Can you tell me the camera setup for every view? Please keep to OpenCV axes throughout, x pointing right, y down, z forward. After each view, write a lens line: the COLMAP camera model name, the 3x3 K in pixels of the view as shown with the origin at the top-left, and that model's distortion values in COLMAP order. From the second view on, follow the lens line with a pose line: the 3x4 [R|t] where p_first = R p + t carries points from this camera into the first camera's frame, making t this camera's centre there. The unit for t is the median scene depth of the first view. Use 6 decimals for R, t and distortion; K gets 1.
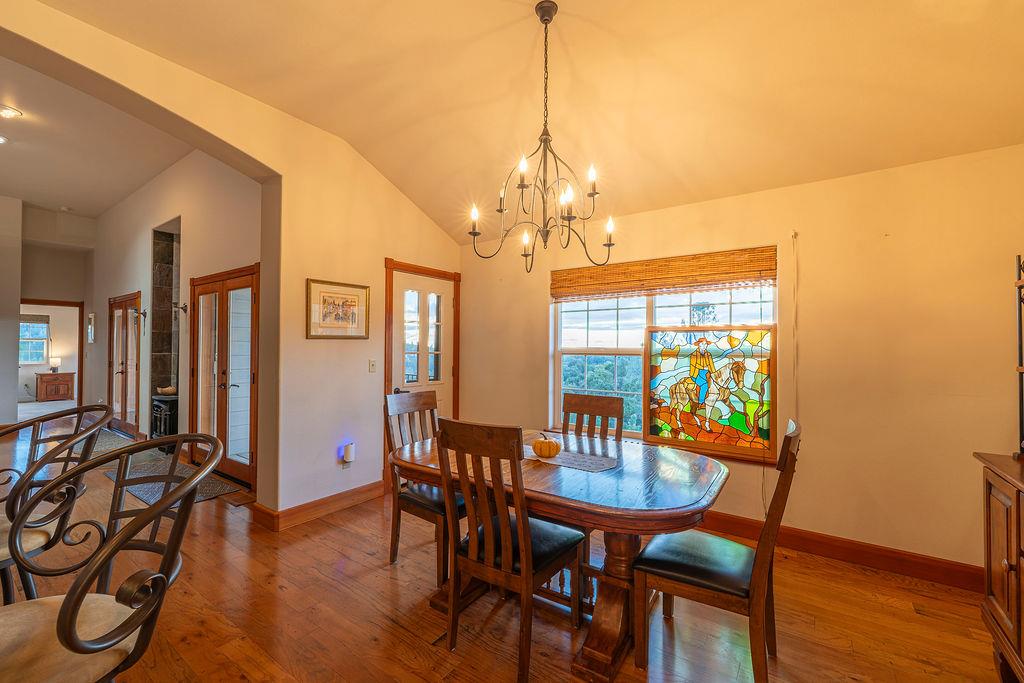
lens RADIAL K [[423.7, 0, 505.2], [0, 423.7, 342.4], [0, 0, 1]] dist [-0.004312, 0.001684]
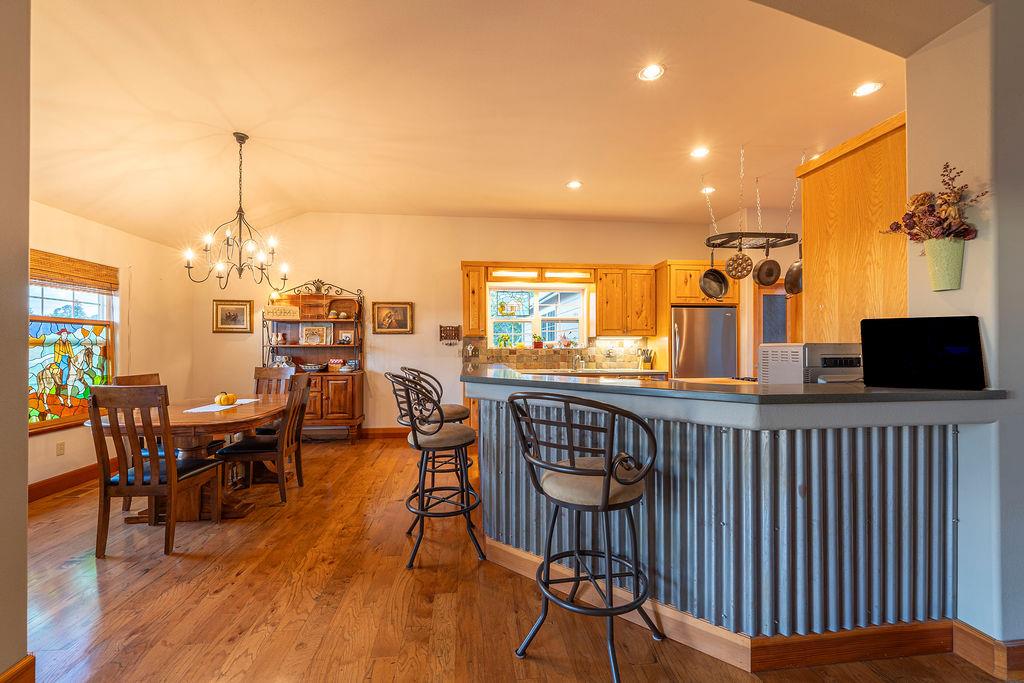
lens RADIAL K [[423.7, 0, 514.8], [0, 423.7, 342.6], [0, 0, 1]] dist [-0.004312, 0.001684]
pose [[-0.680377, -0.006467, 0.732834, -1.238342], [-0.023181, 0.999651, -0.012700, 0.013666], [-0.732496, -0.025628, -0.680289, 0.882005]]
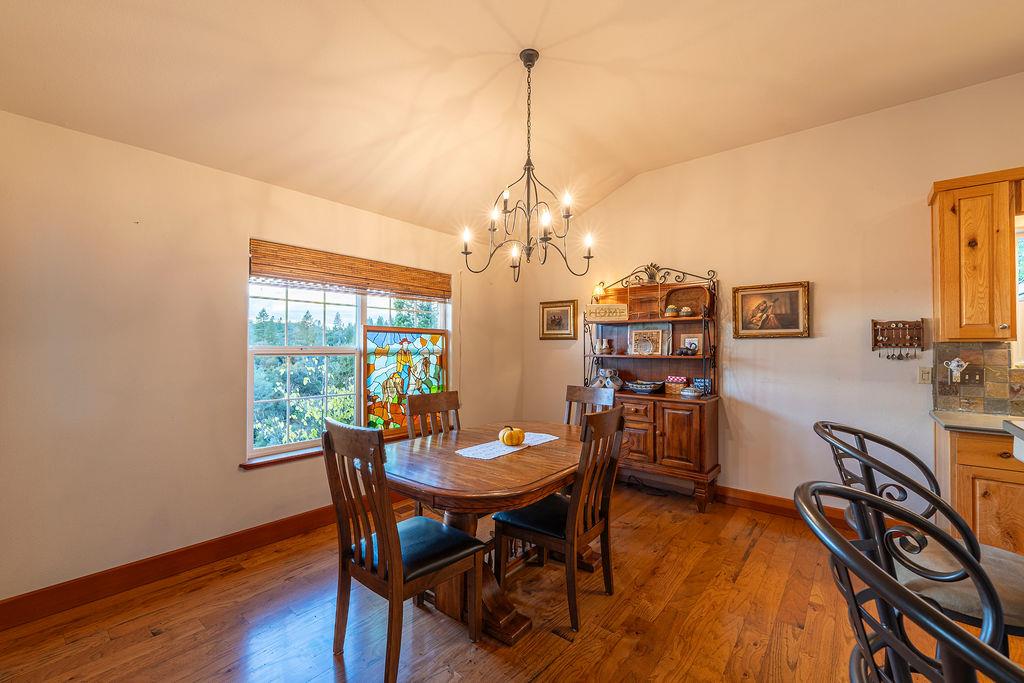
lens RADIAL K [[423.7, 0, 505.4], [0, 423.7, 344.6], [0, 0, 1]] dist [-0.004312, 0.001684]
pose [[0.062424, -0.003946, 0.998042, -0.695331], [-0.024557, 0.999683, 0.005488, -0.006662], [-0.997748, -0.024851, 0.062307, 0.647869]]
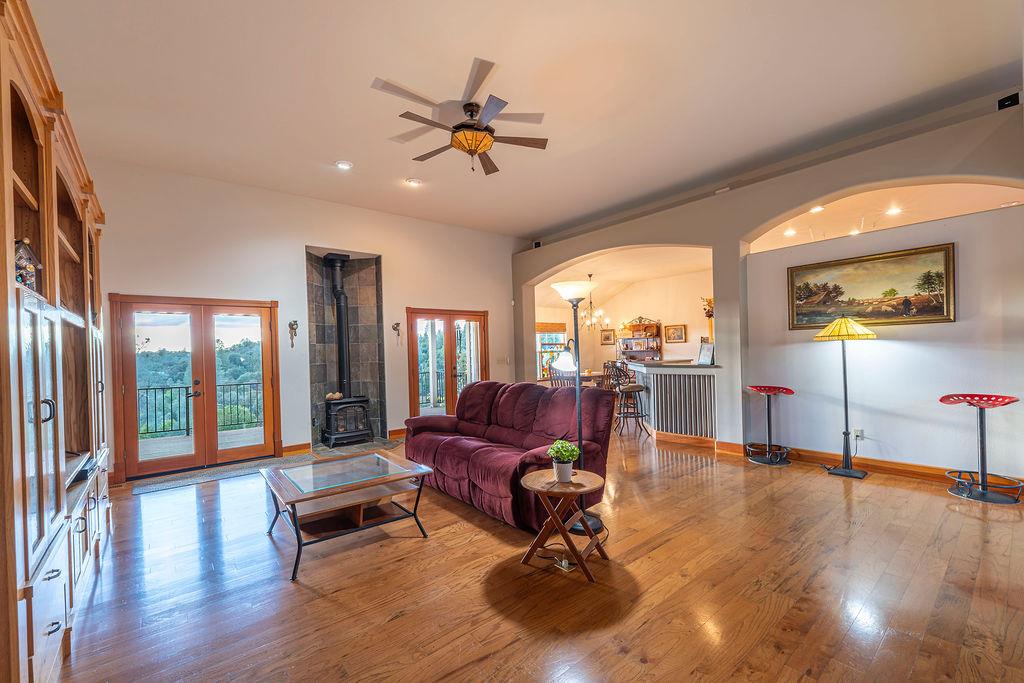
lens RADIAL K [[423.7, 0, 500.8], [0, 423.7, 348.9], [0, 0, 1]] dist [-0.004312, 0.001684]
pose [[0.260154, -0.008776, 0.965527, -2.996256], [0.010928, 0.999921, 0.006144, -0.019312], [-0.965505, 0.008953, 0.260229, 0.501724]]
